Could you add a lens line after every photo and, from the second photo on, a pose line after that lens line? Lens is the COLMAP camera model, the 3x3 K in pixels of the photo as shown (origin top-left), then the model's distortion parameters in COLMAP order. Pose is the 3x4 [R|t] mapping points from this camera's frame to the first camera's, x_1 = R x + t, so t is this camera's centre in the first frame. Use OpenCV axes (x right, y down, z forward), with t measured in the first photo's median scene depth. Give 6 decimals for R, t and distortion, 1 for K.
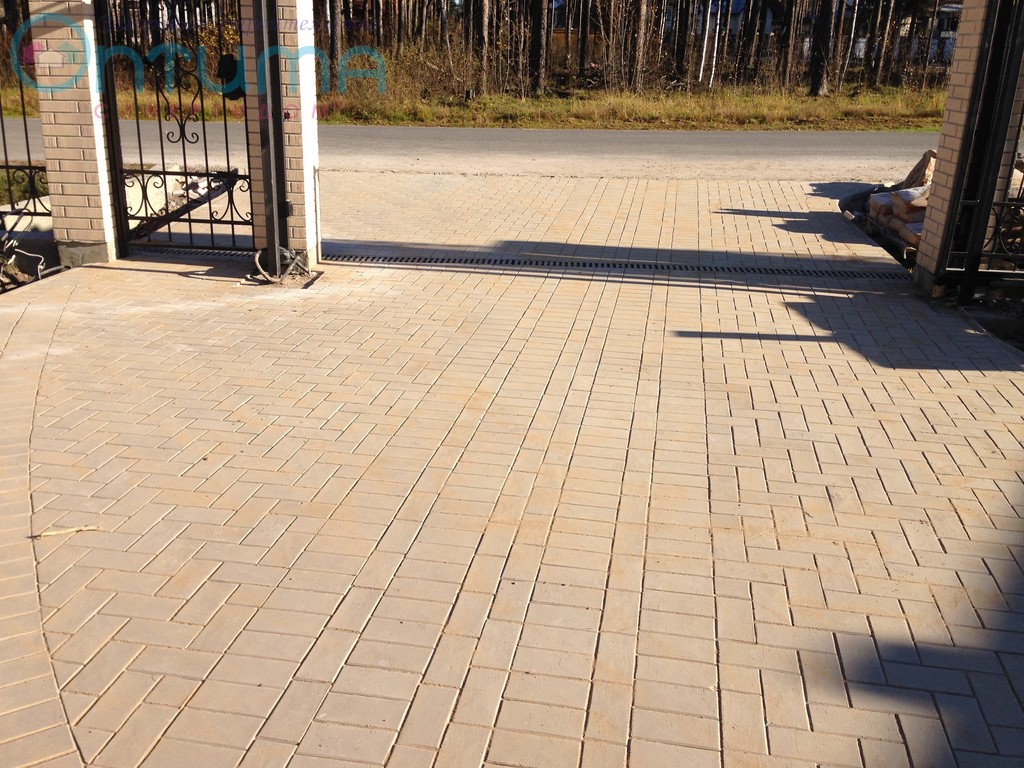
lens RADIAL K [[972.6, 0, 508.7], [0, 972.6, 382.8], [0, 0, 1]] dist [0.031792, 0.000000]
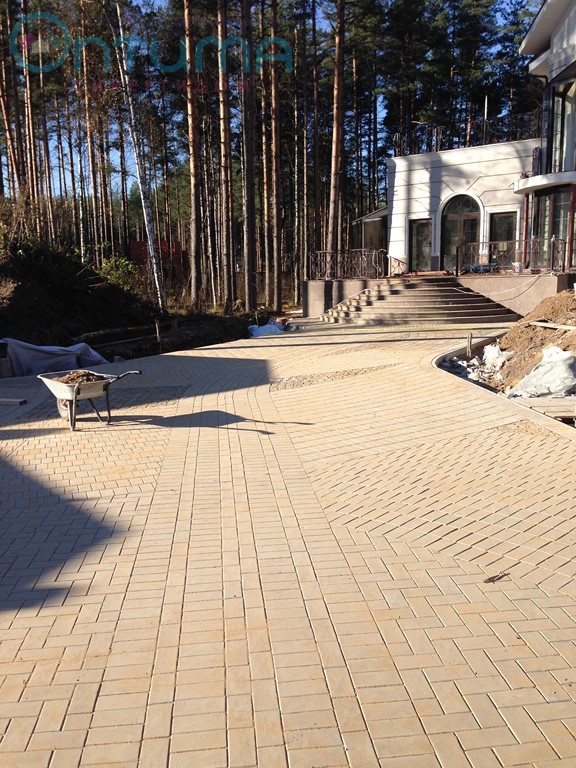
lens RADIAL K [[729.4, 0, 288.8], [0, 729.4, 384.0], [0, 0, 1]] dist [0.031792, 0.000000]
pose [[-0.963019, 0.043480, -0.265901, 0.243429], [-0.085382, 0.886780, 0.454237, -0.736470], [0.255546, 0.460142, -0.850274, 1.930126]]
